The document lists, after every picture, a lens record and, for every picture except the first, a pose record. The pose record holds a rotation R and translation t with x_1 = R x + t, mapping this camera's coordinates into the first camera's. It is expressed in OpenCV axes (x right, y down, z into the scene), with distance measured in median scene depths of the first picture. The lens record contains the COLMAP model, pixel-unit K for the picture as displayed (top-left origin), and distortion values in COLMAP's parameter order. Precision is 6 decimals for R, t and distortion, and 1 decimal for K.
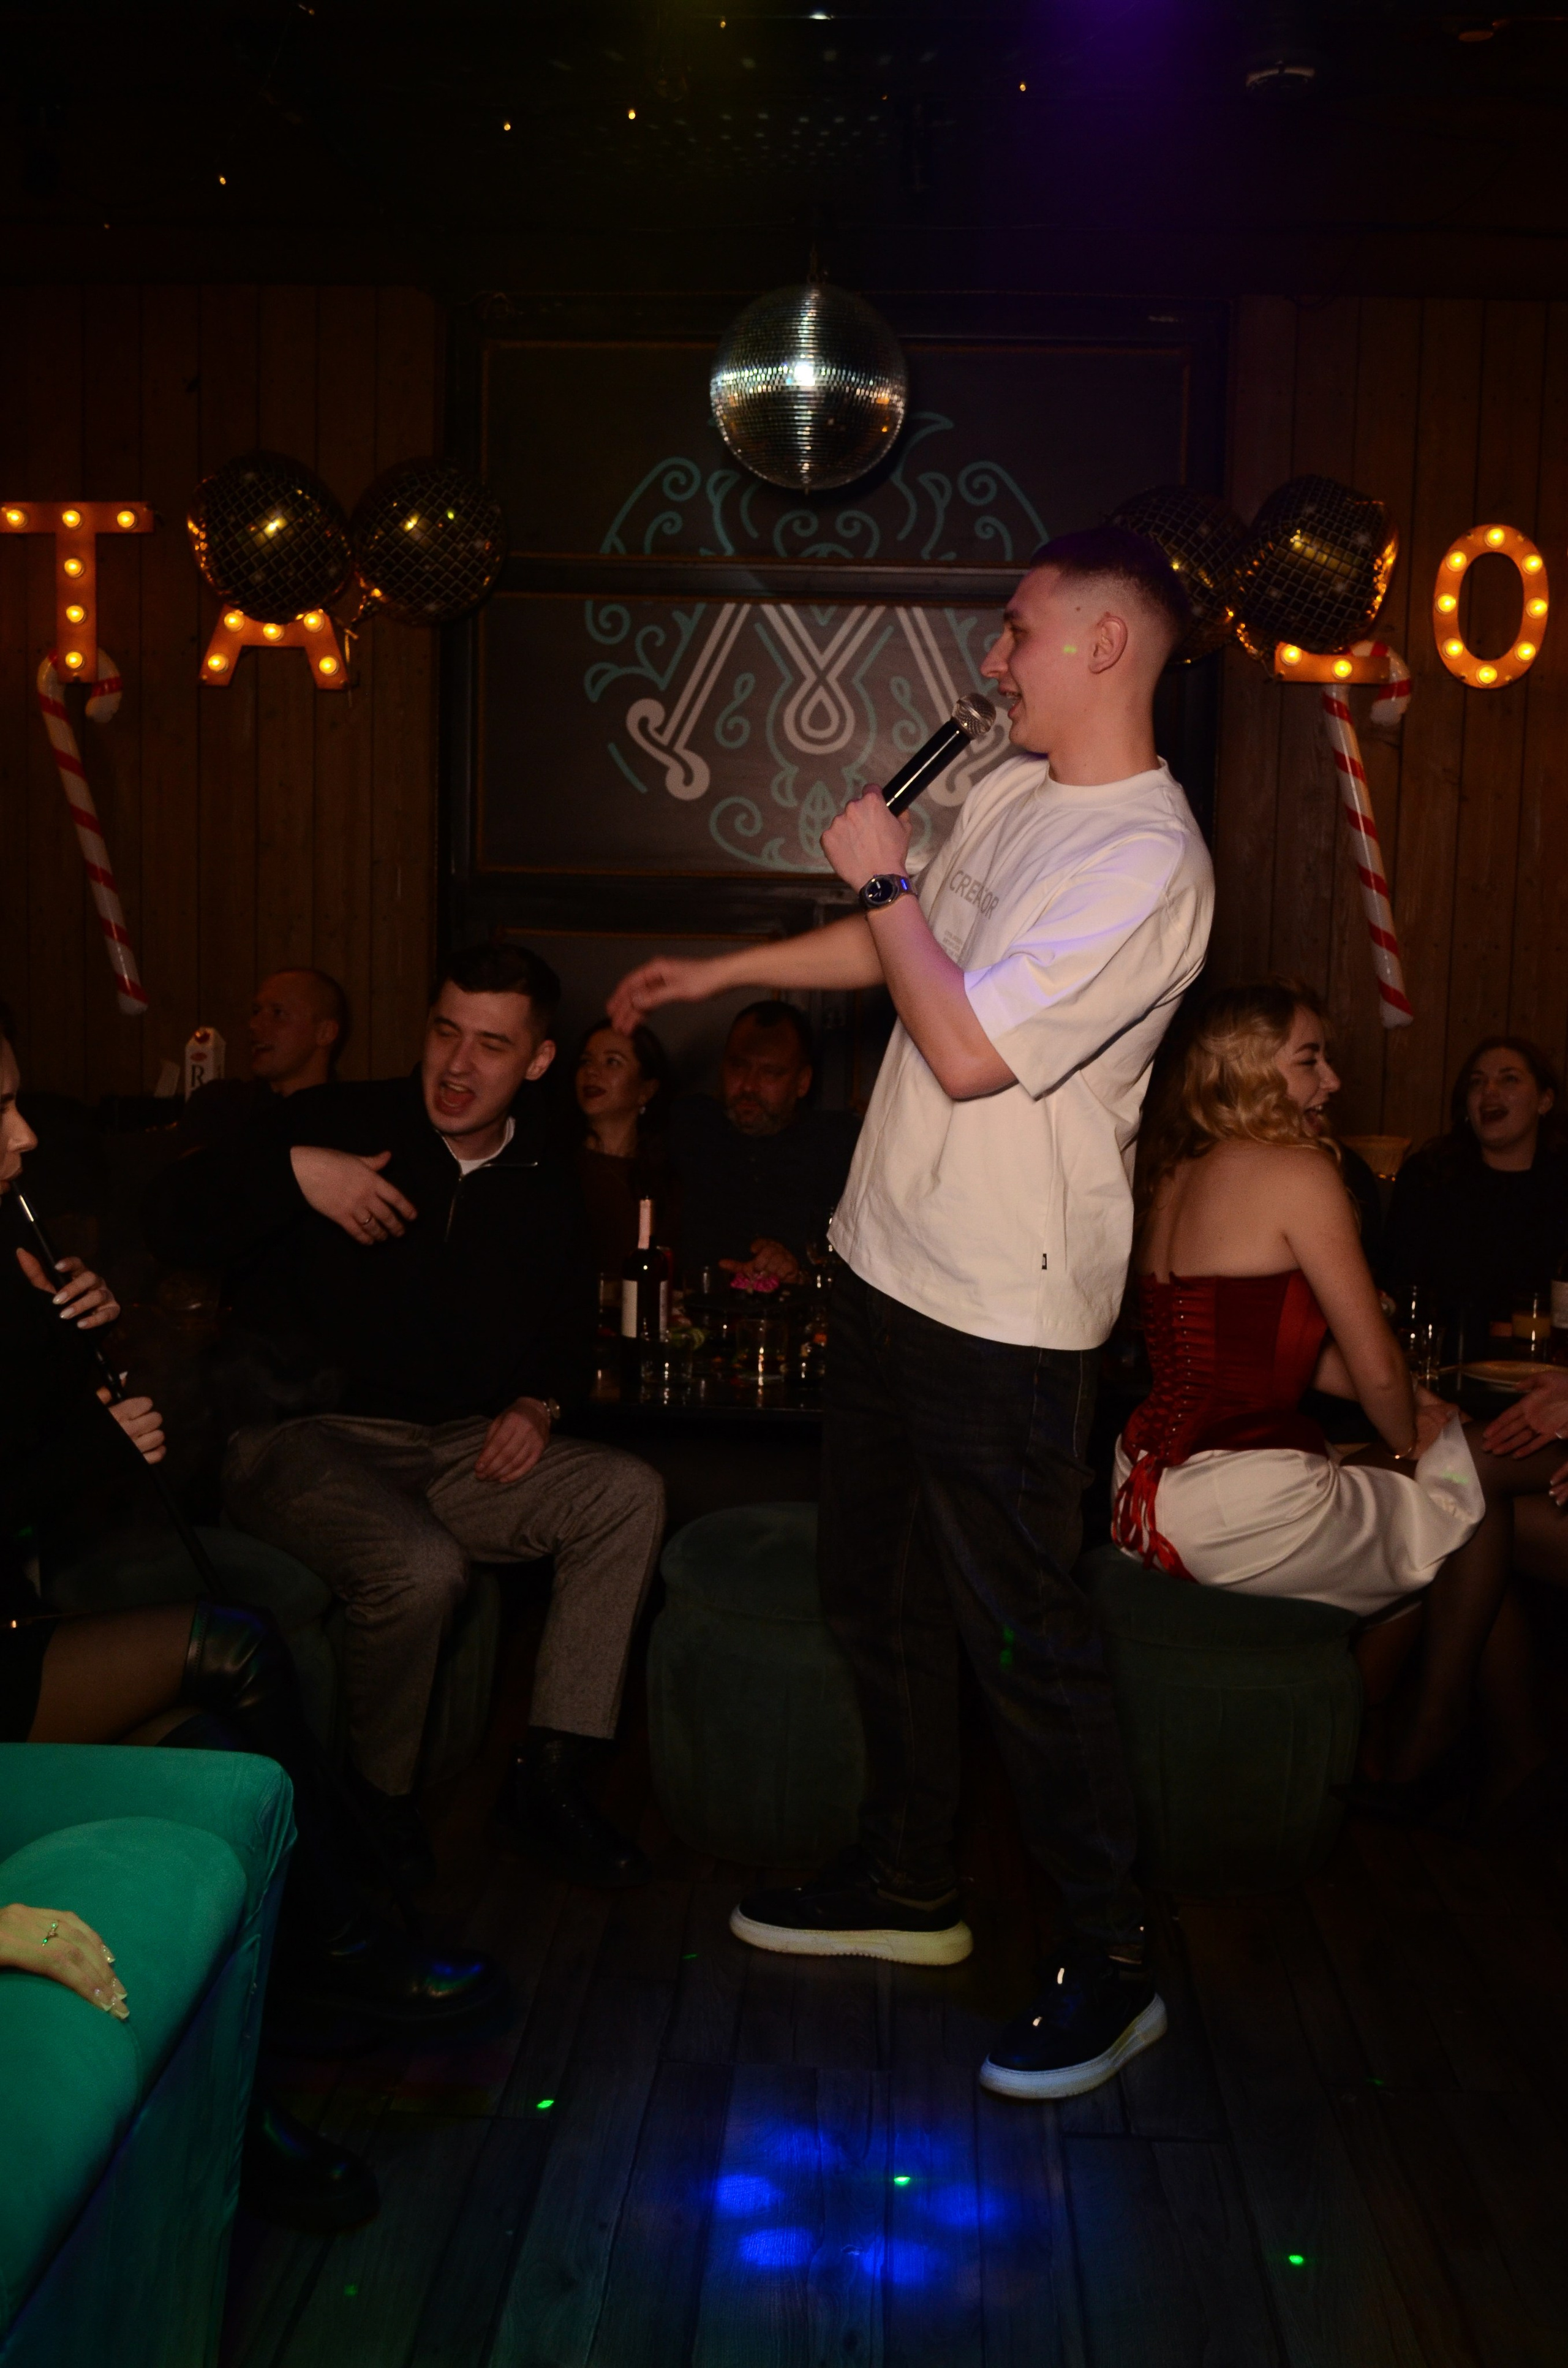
lens RADIAL K [[2544.4, 0, 767.8], [0, 2544.4, 1184.7], [0, 0, 1]] dist [-0.064093, 0.014854]
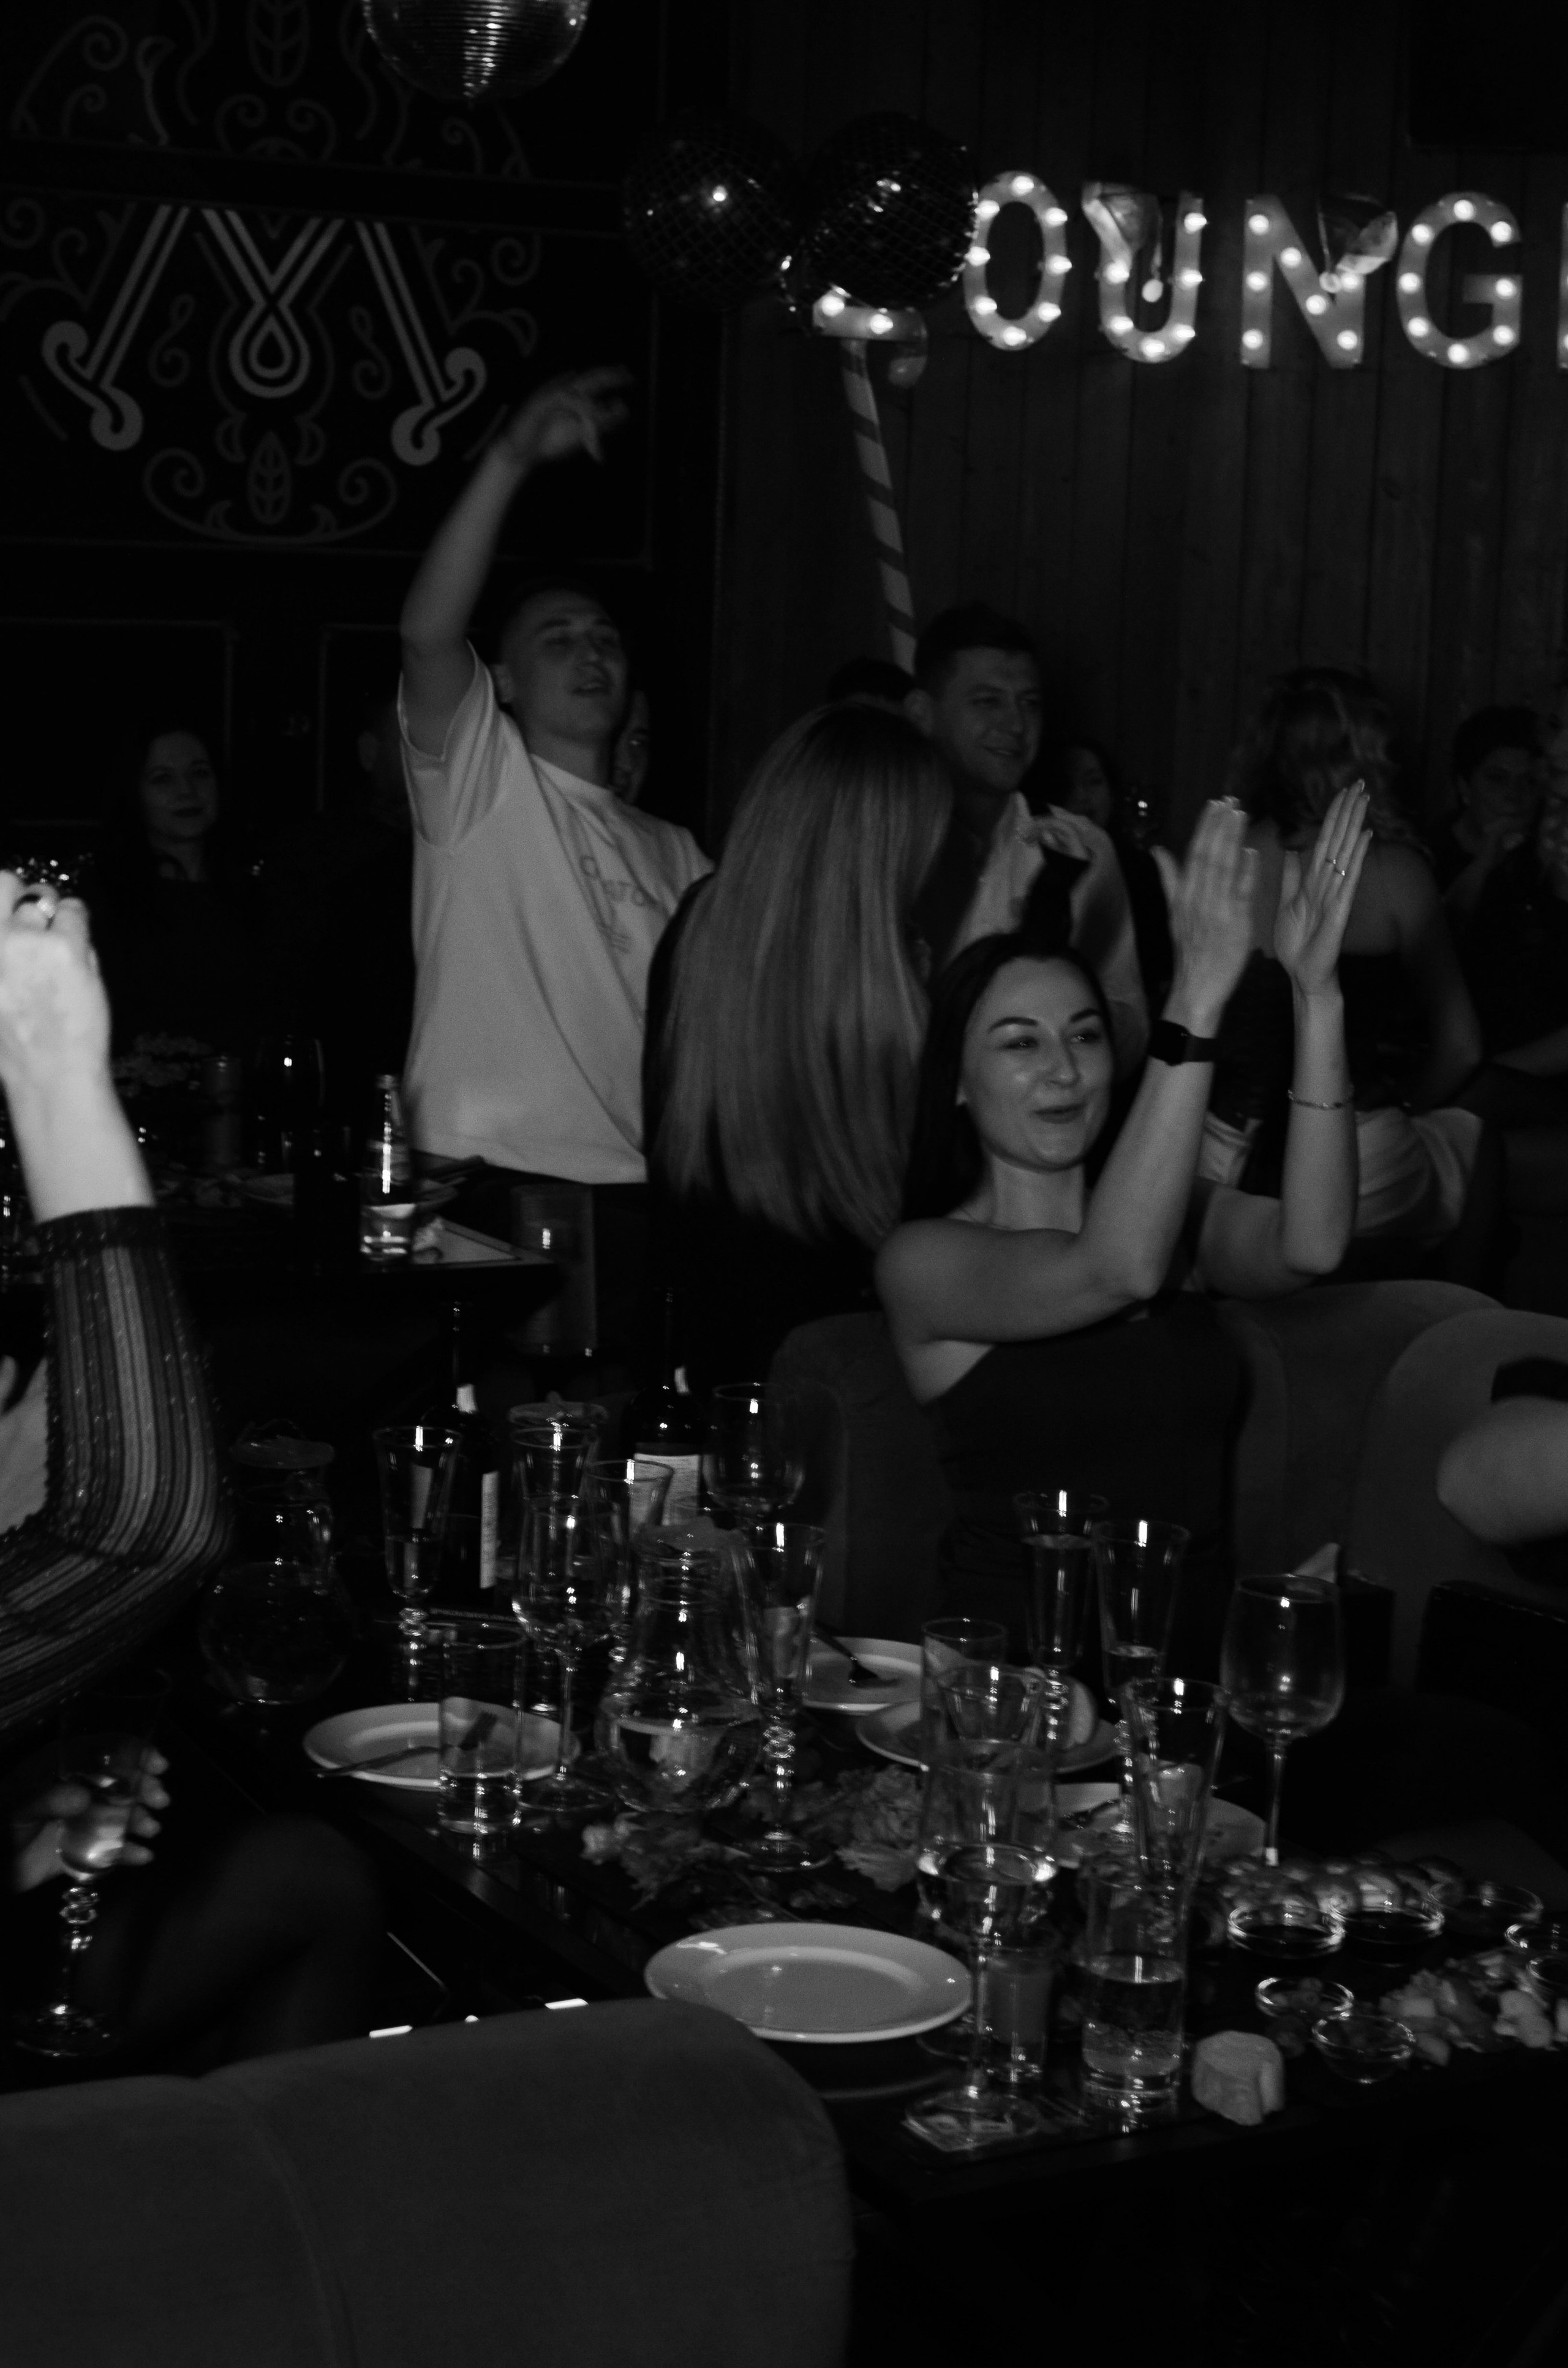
lens RADIAL K [[4148.1, 0, 784.0], [0, 4148.1, 1184.0], [0, 0, 1]] dist [-0.003336, 0.058066]
pose [[0.835036, -0.074809, 0.545085, -0.599935], [0.052697, 0.997033, 0.056106, 0.016881], [-0.547665, -0.018126, 0.836501, -0.216260]]
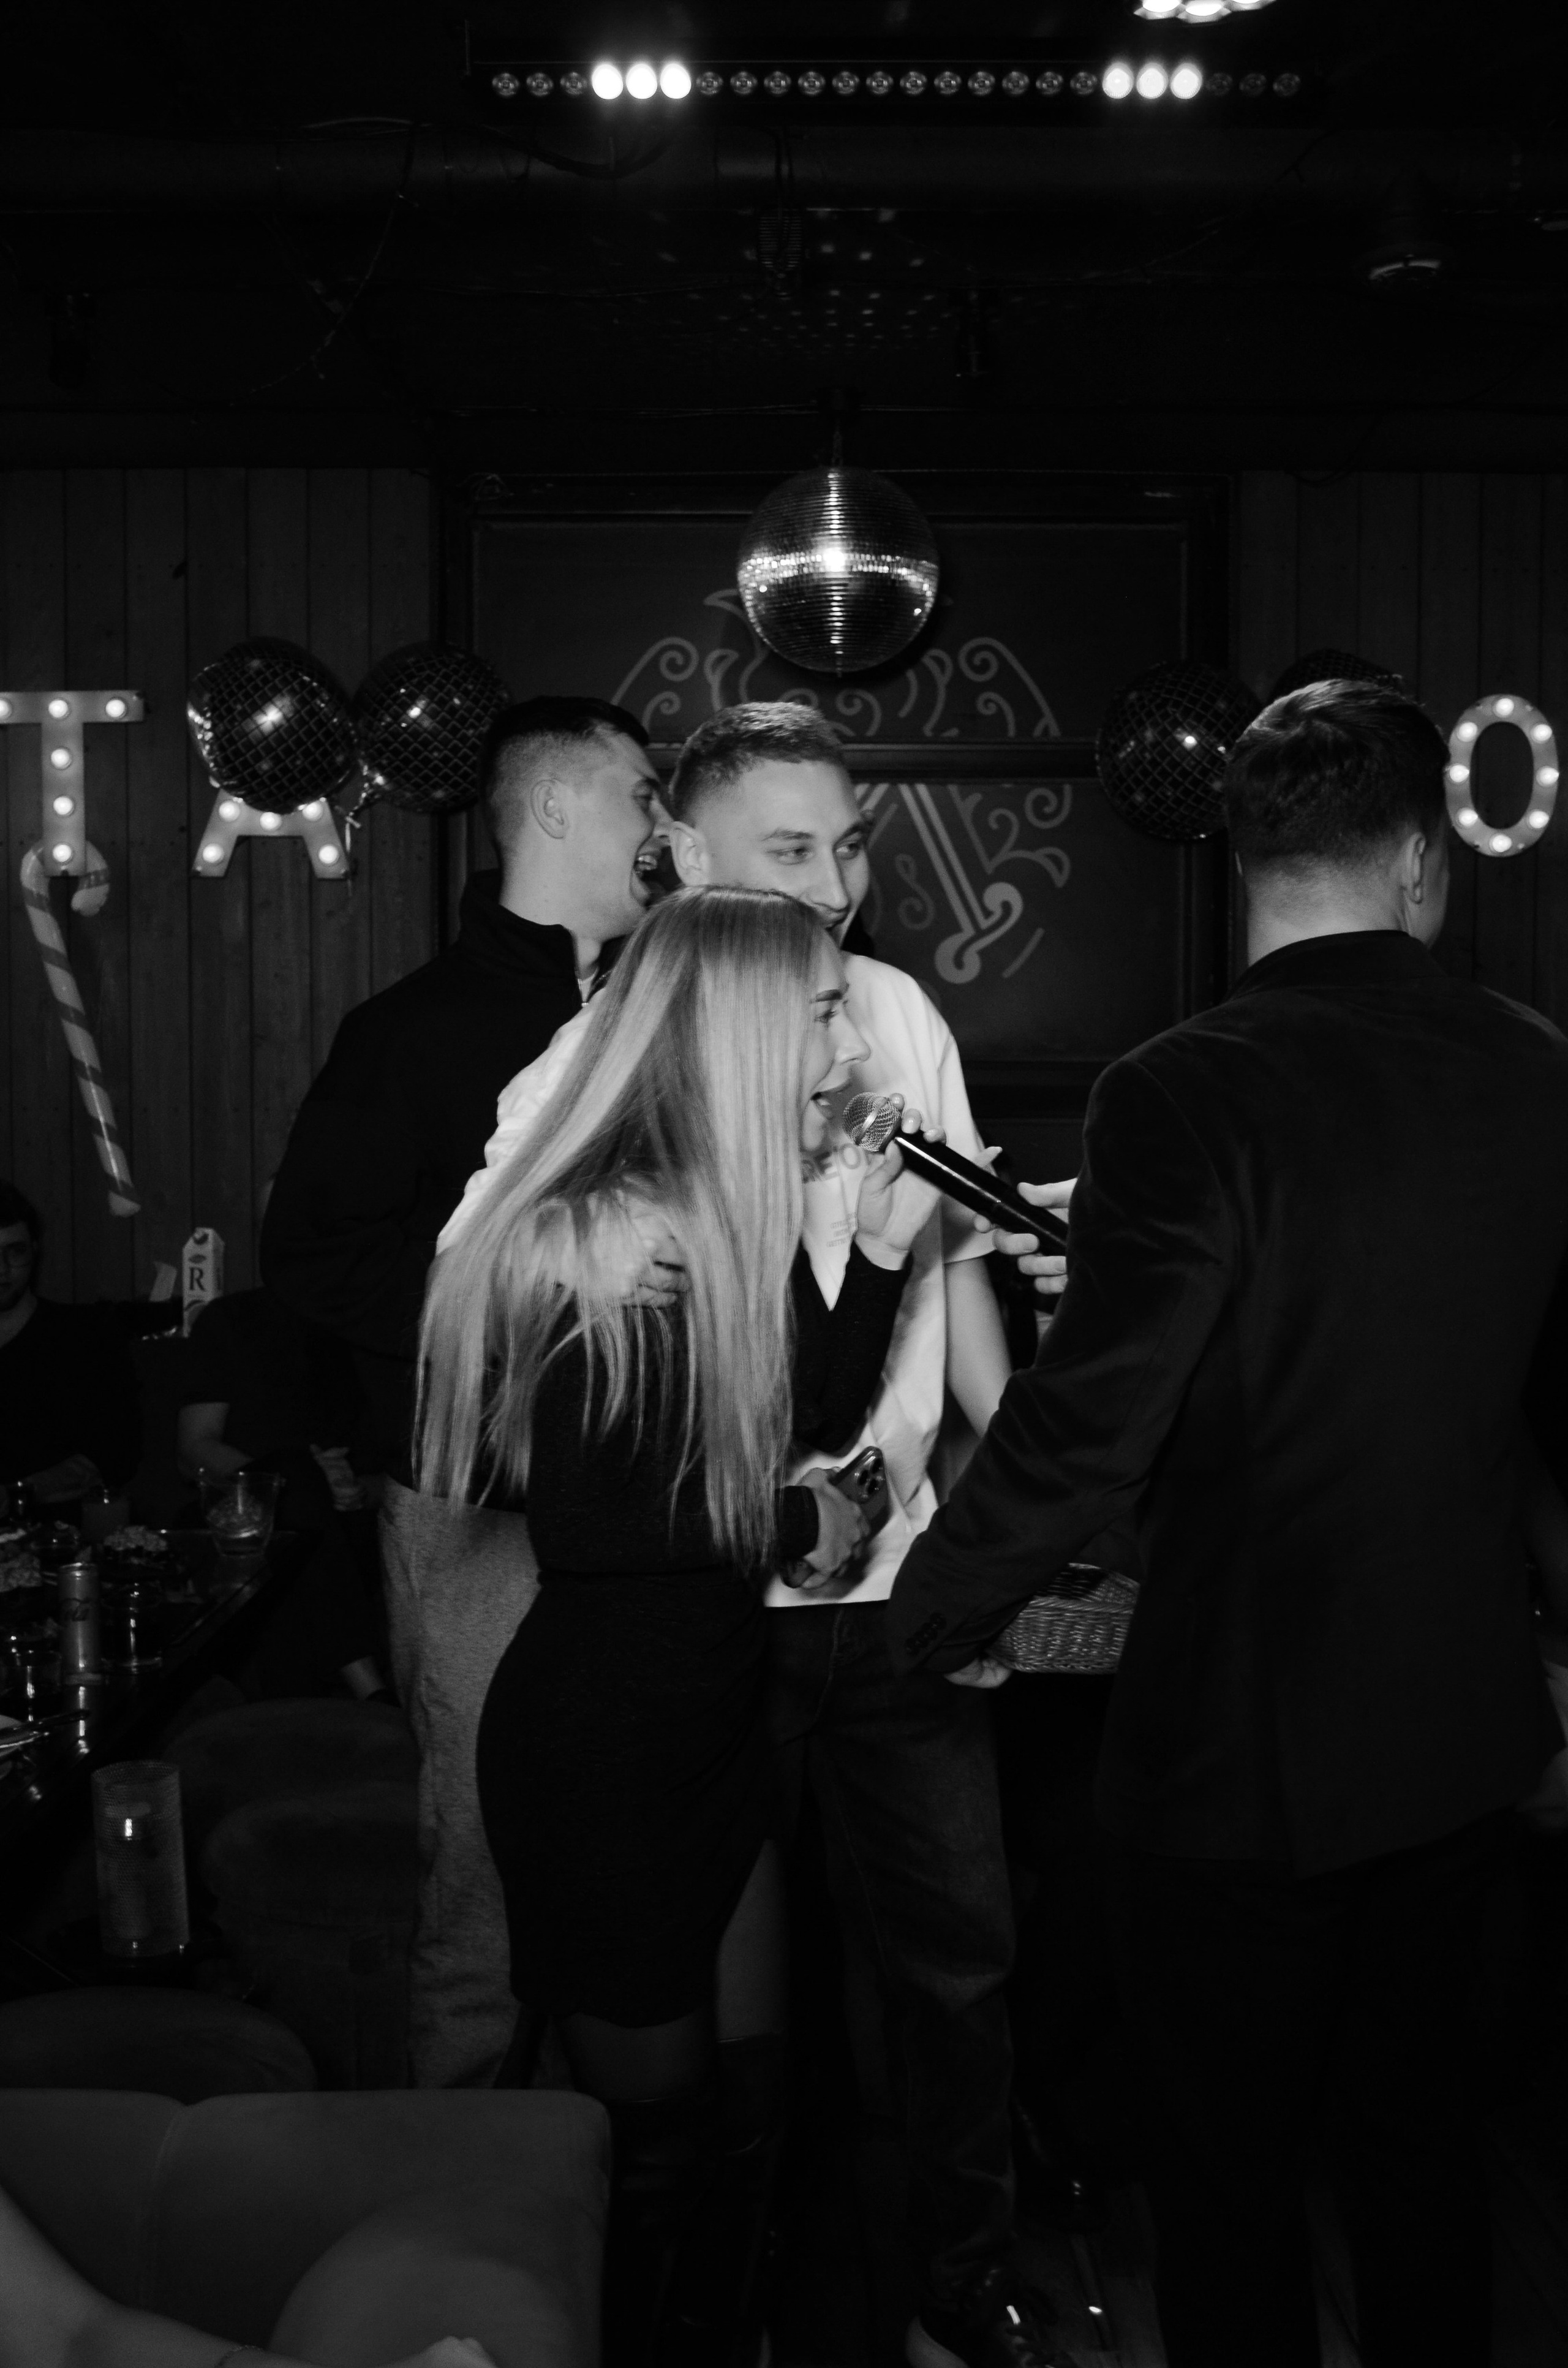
lens RADIAL K [[2544.4, 0, 767.8], [0, 2544.4, 1184.7], [0, 0, 1]] dist [-0.064093, 0.014854]
pose [[0.997825, -0.025699, 0.060708, -0.065438], [0.029136, 0.997982, -0.056414, -0.017761], [-0.059136, 0.058060, 0.996560, 0.025100]]
